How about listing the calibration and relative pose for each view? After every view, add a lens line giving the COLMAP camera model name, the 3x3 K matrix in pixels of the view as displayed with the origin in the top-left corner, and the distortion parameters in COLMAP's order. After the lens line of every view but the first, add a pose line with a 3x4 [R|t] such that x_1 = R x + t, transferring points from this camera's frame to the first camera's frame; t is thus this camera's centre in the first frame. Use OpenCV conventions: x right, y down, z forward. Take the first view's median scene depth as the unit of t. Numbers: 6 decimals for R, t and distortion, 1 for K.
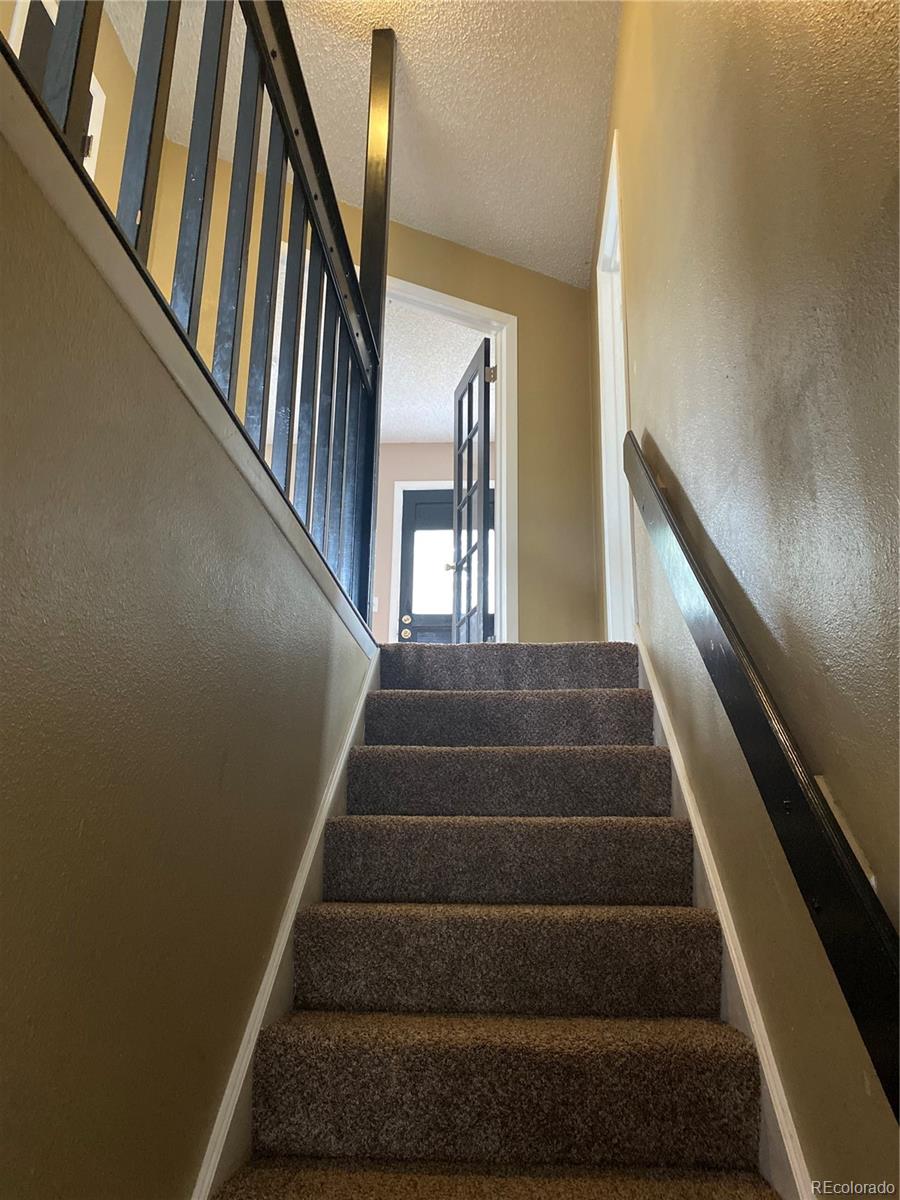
lens RADIAL K [[914.9, 0, 439.8], [0, 914.9, 600.7], [0, 0, 1]] dist [0.044696, -0.056774]
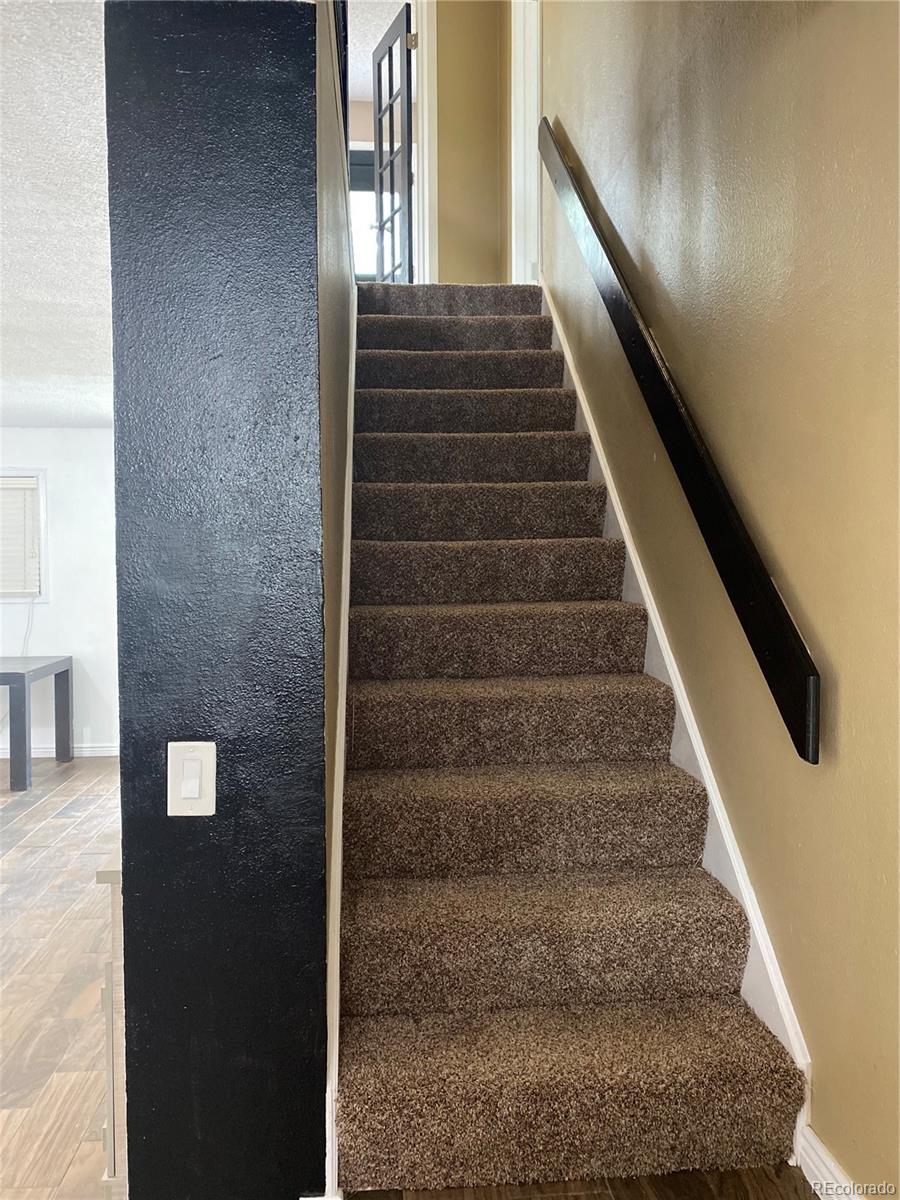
lens RADIAL K [[914.9, 0, 446.1], [0, 914.9, 603.6], [0, 0, 1]] dist [0.044696, -0.056774]
pose [[0.987164, -0.033006, 0.156263, -0.184754], [-0.021377, 0.942303, 0.334078, 0.041843], [-0.158273, -0.333130, 0.929502, -0.509924]]
